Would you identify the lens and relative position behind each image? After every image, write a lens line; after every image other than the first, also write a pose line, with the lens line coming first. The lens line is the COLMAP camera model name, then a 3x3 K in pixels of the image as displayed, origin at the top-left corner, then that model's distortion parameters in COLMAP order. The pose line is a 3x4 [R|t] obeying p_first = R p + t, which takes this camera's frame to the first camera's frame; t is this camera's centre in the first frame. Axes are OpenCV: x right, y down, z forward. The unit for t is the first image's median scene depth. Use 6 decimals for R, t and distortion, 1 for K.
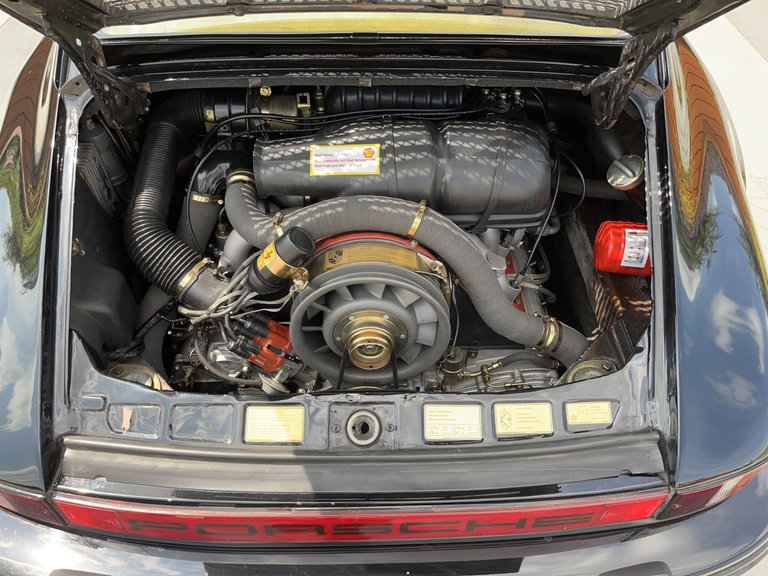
lens RADIAL K [[587.2, 0, 386.9], [0, 587.2, 289.6], [0, 0, 1]] dist [0.051976, -0.068576]
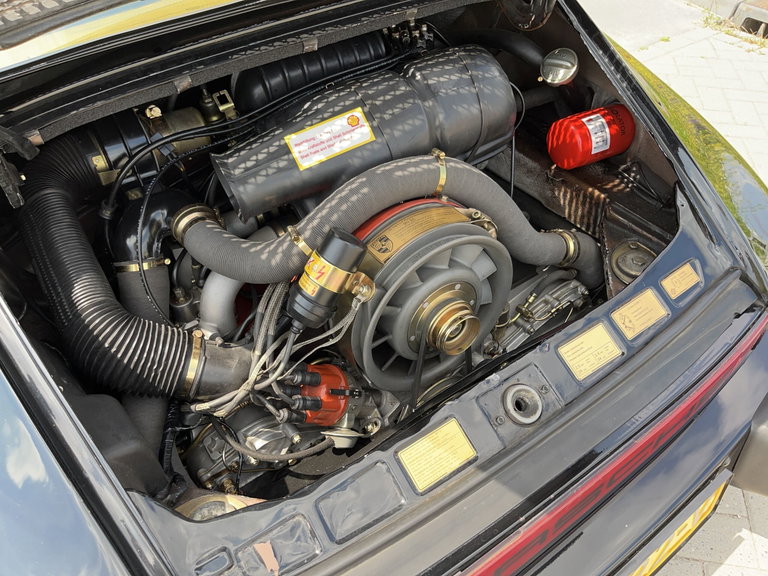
lens RADIAL K [[587.2, 0, 386.9], [0, 587.2, 289.6], [0, 0, 1]] dist [0.051976, -0.068576]
pose [[0.829771, -0.417640, 0.370212, -0.400038], [0.431814, 0.900673, 0.048217, -0.035669], [-0.353577, 0.119853, 0.927695, 0.230925]]
